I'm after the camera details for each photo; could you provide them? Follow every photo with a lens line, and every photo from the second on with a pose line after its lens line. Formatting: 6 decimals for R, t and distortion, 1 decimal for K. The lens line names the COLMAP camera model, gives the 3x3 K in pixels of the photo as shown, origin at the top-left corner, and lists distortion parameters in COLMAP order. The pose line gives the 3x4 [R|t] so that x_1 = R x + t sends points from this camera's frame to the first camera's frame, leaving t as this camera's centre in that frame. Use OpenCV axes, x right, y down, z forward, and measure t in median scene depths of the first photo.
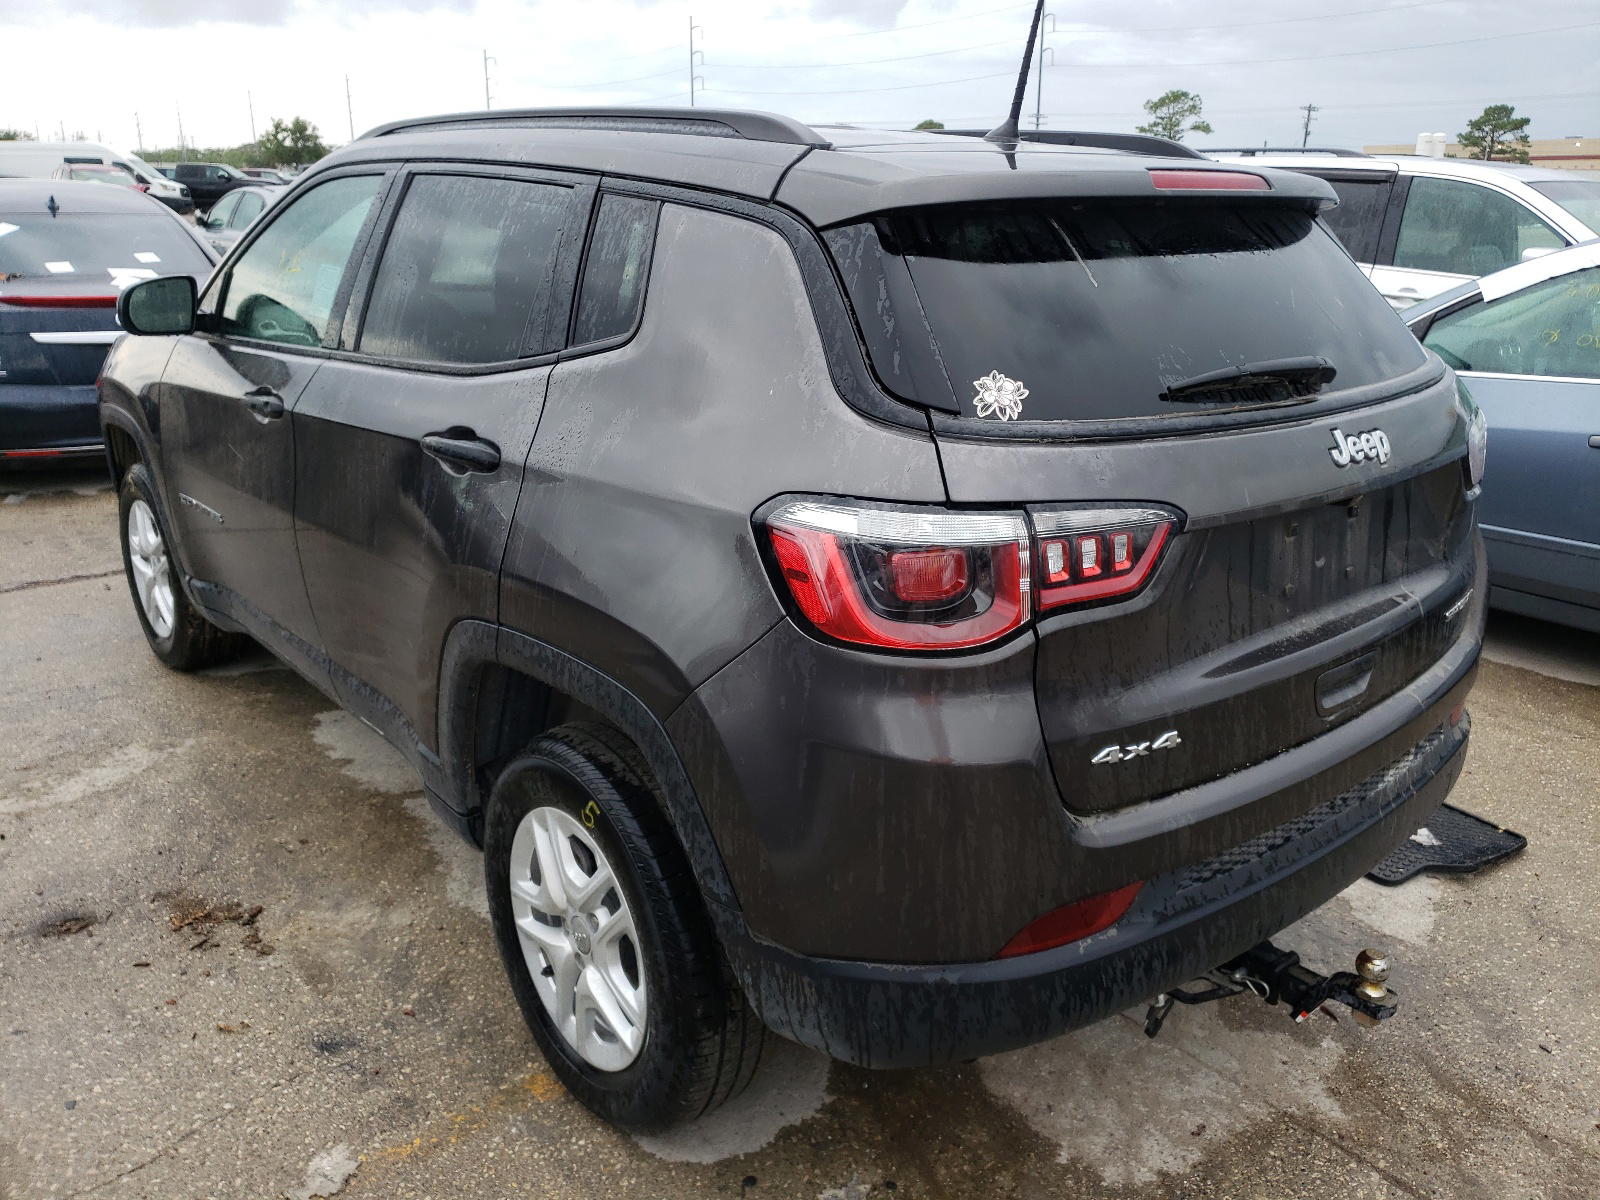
lens RADIAL K [[1380.1, 0, 800.0], [0, 1380.1, 600.0], [0, 0, 1]] dist [0.060052, -0.007323]
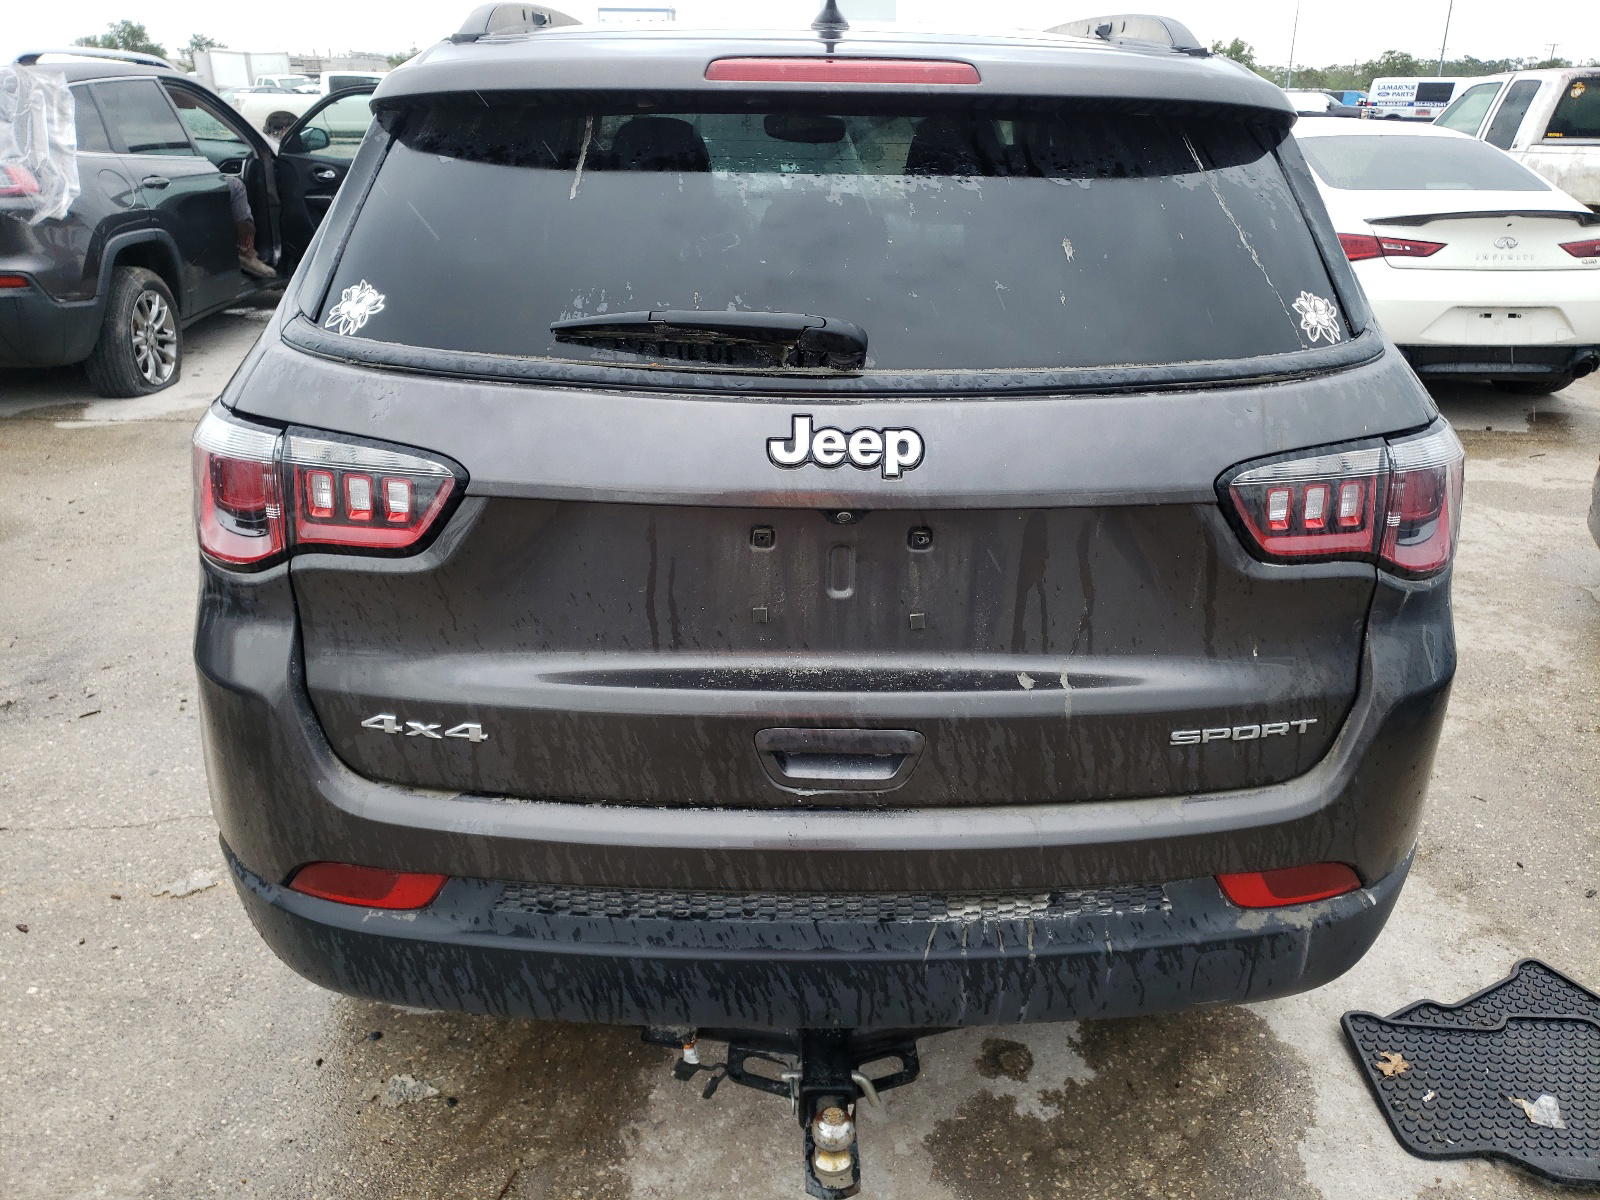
lens RADIAL K [[1380.1, 0, 800.0], [0, 1380.1, 600.0], [0, 0, 1]] dist [0.060052, -0.007323]
pose [[0.733880, 0.243812, -0.634016, 0.904235], [-0.196268, 0.969664, 0.145704, -0.138989], [0.650307, 0.017508, 0.759470, 0.455309]]
